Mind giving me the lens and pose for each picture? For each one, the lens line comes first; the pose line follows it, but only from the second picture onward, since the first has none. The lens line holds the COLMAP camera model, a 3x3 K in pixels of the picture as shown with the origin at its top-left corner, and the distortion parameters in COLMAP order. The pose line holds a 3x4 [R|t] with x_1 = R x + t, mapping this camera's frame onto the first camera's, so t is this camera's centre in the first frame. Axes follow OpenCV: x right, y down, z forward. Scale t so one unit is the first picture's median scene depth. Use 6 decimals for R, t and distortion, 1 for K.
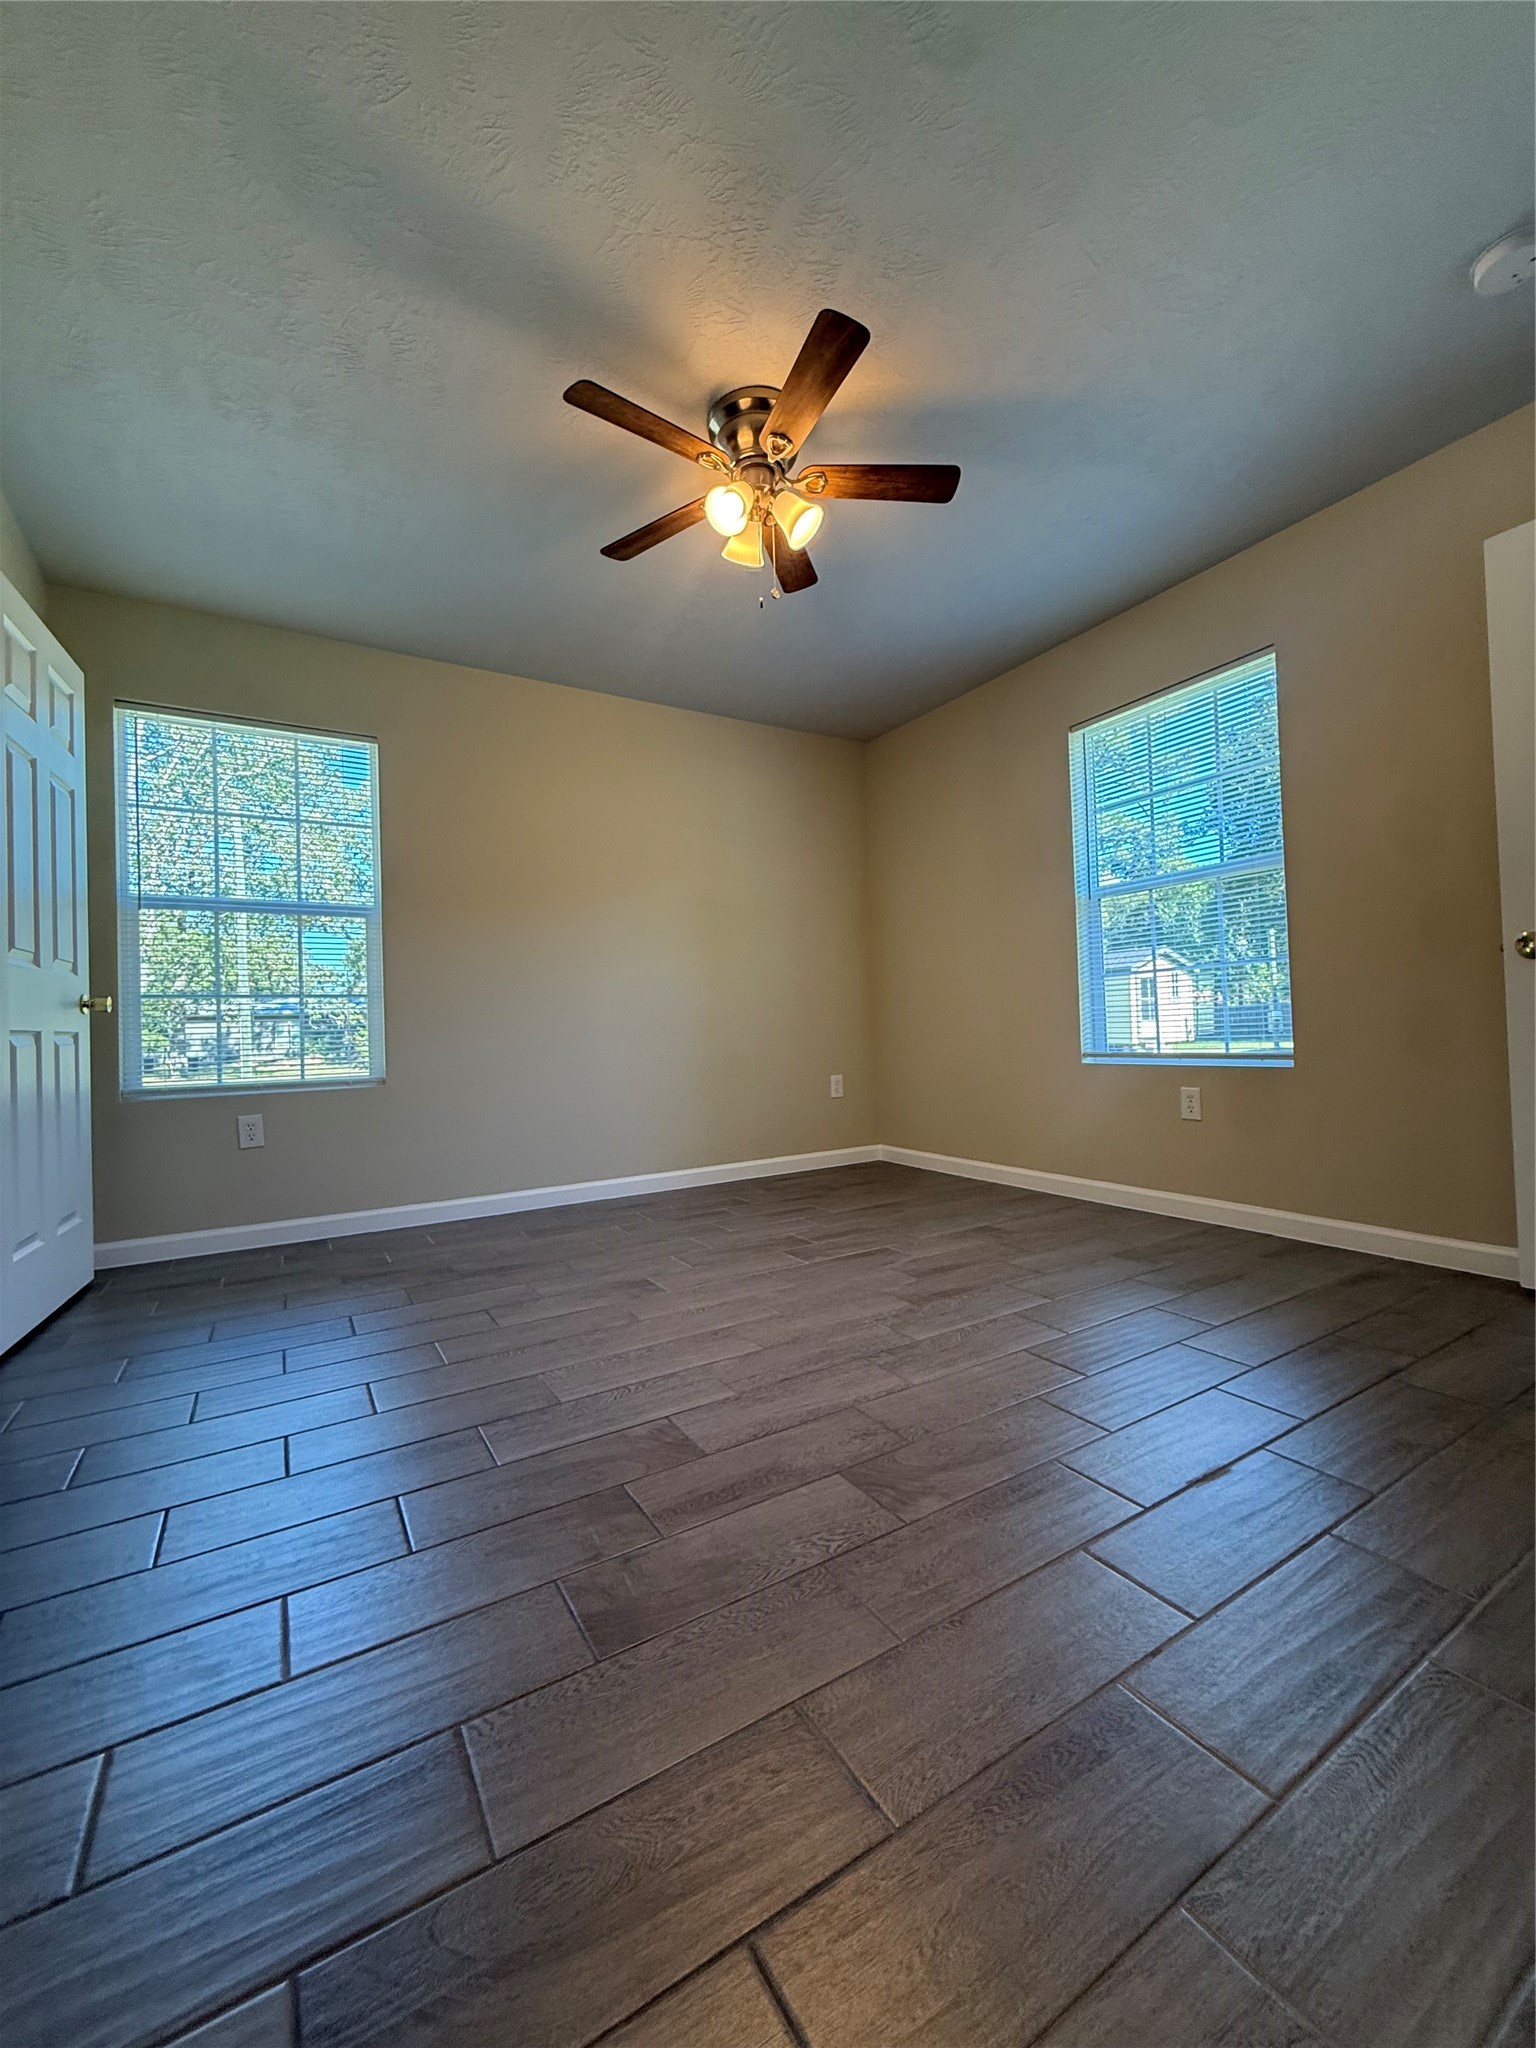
lens RADIAL K [[815.3, 0, 768.8], [0, 815.3, 1018.8], [0, 0, 1]] dist [-0.007074, -0.000087]
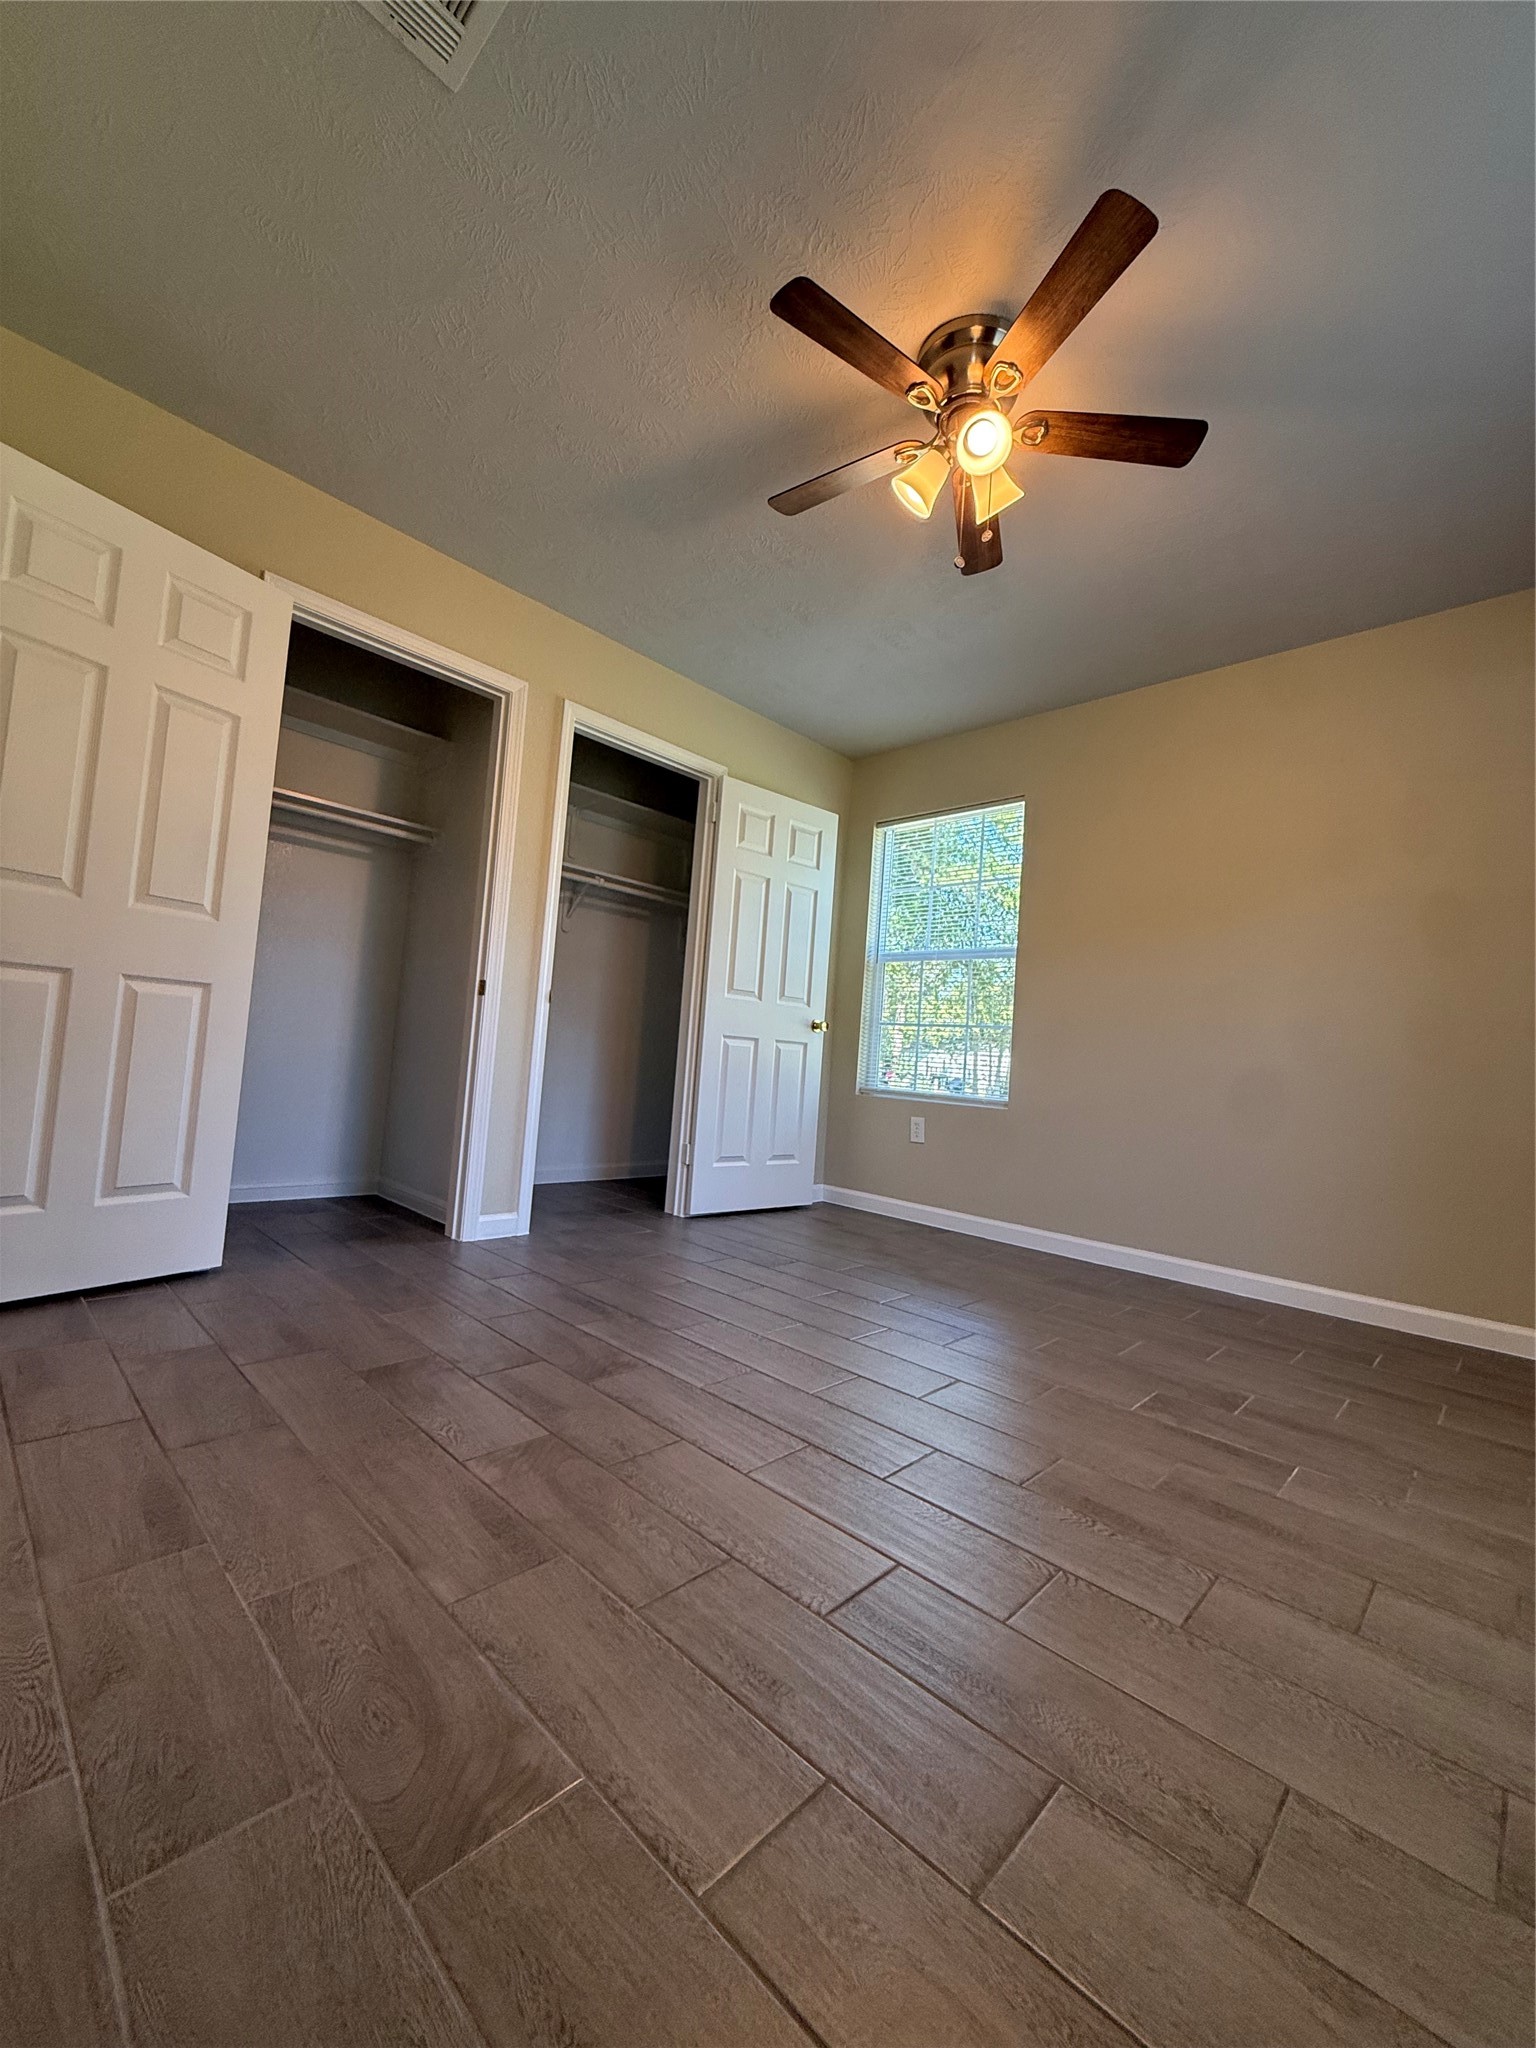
lens RADIAL K [[815.3, 0, 768.8], [0, 815.3, 1018.8], [0, 0, 1]] dist [-0.007074, -0.000087]
pose [[0.255518, 0.000686, -0.966804, 0.708004], [-0.067768, 0.997553, -0.017203, 0.001823], [0.964426, 0.069914, 0.254939, 0.563318]]
